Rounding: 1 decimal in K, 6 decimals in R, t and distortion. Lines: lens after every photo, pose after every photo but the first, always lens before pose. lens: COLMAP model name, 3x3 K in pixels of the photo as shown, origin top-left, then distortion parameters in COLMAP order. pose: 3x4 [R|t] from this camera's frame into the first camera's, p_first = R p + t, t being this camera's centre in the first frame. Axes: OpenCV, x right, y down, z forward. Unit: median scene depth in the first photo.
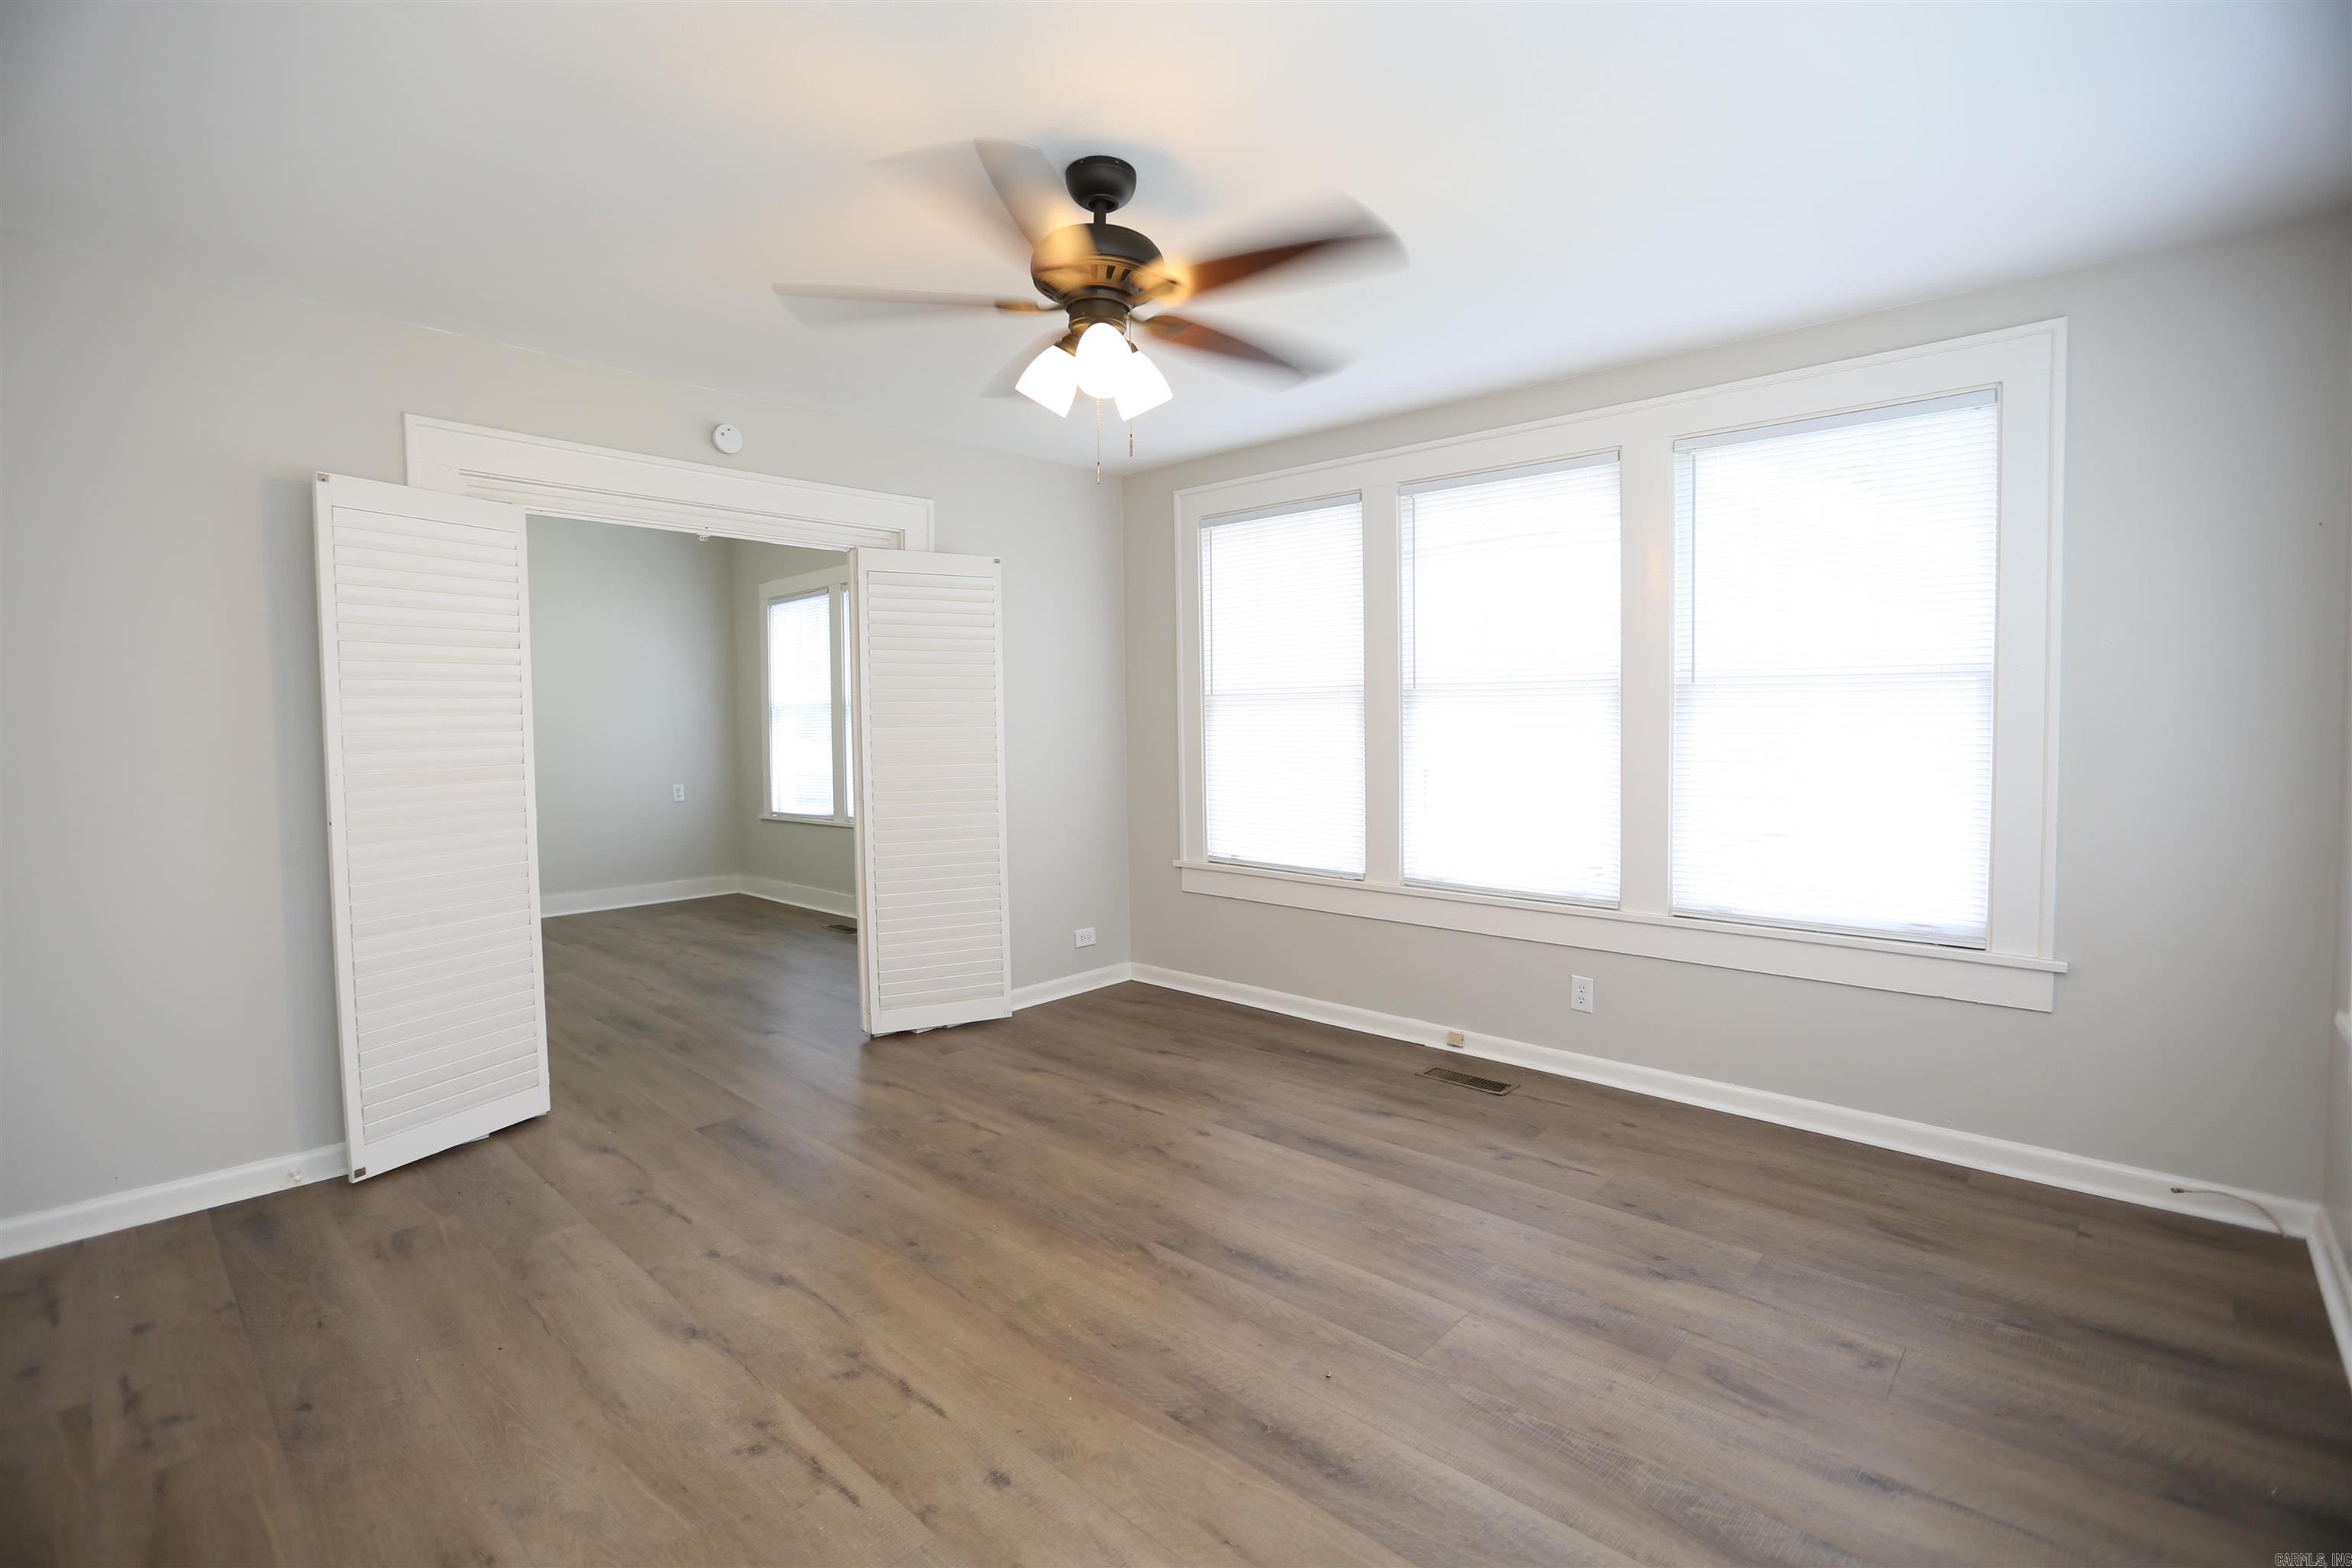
lens RADIAL K [[1062.9, 0, 1191.7], [0, 1062.9, 782.3], [0, 0, 1]] dist [-0.043313, 0.006779]
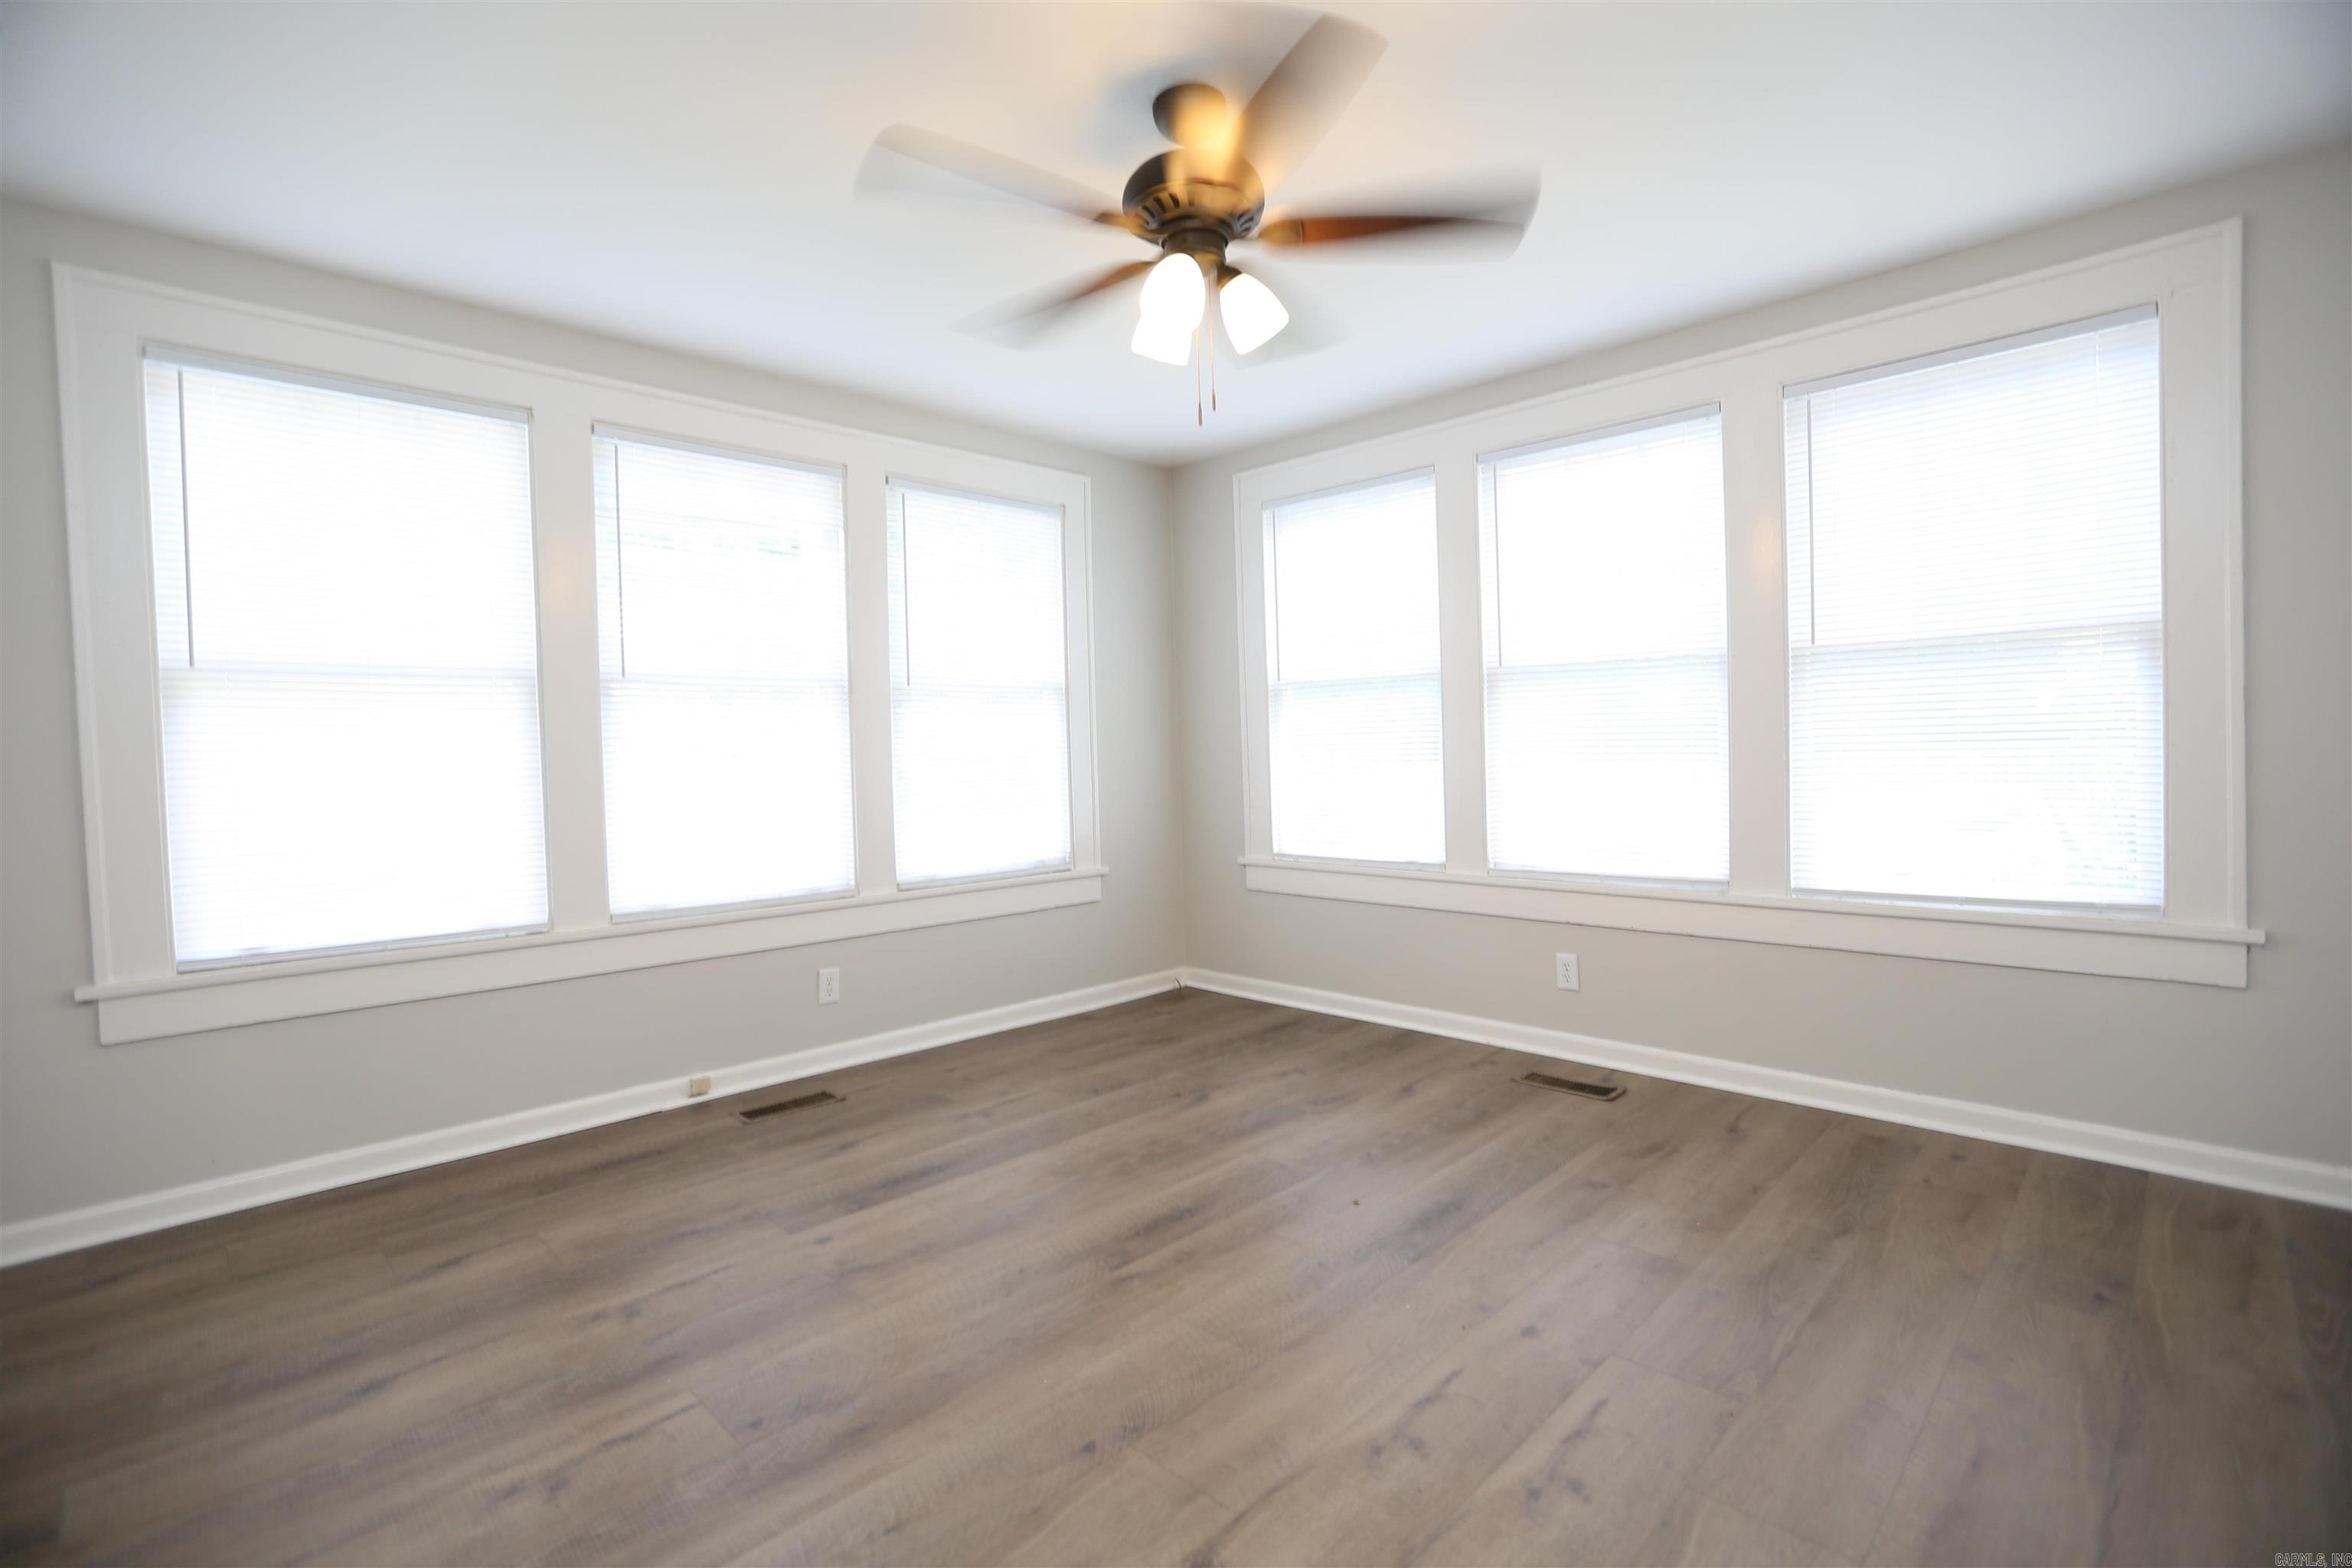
lens RADIAL K [[1062.9, 0, 1142.4], [0, 1062.9, 789.0], [0, 0, 1]] dist [-0.043313, 0.006779]
pose [[0.059743, -0.031447, 0.997718, -0.910461], [0.078252, 0.996575, 0.026725, 0.009565], [-0.995142, 0.076476, 0.061999, 0.893706]]
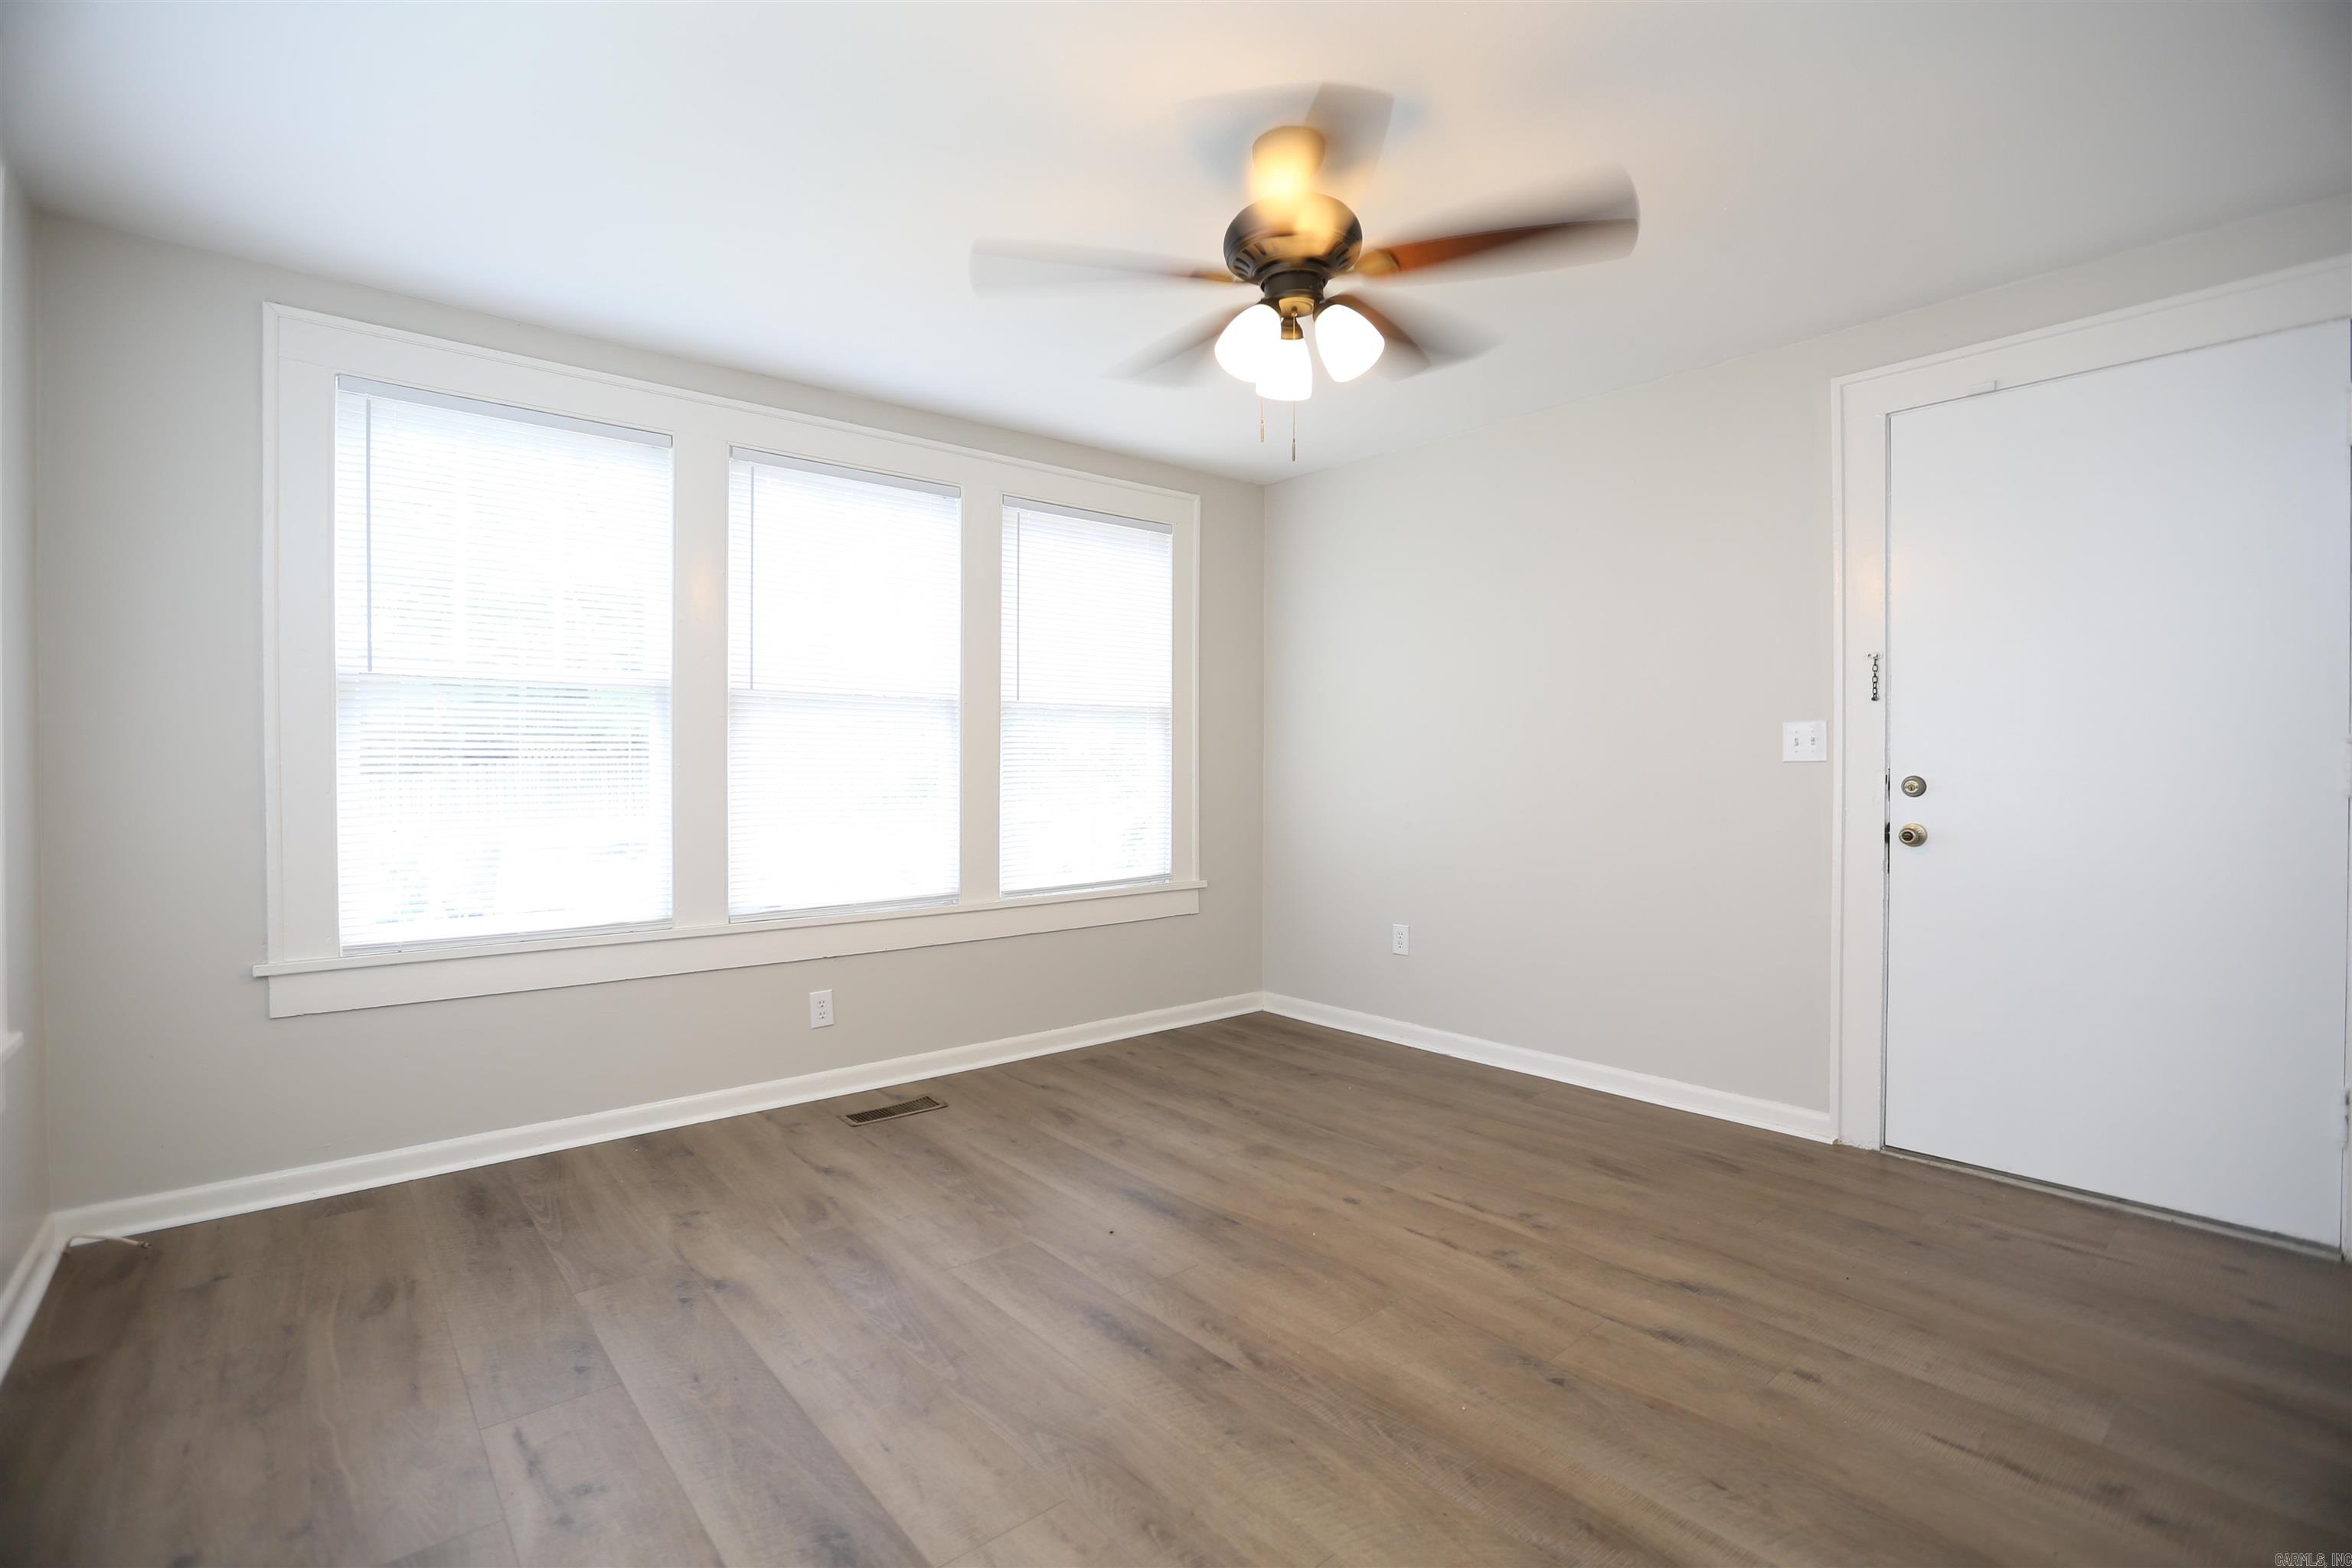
lens RADIAL K [[1062.9, 0, 1194.1], [0, 1062.9, 793.6], [0, 0, 1]] dist [-0.043313, 0.006779]
pose [[-0.993128, 0.004821, 0.116938, -0.095297], [0.013981, 0.996883, 0.077639, -0.045634], [-0.116199, 0.078740, -0.990100, 1.742979]]
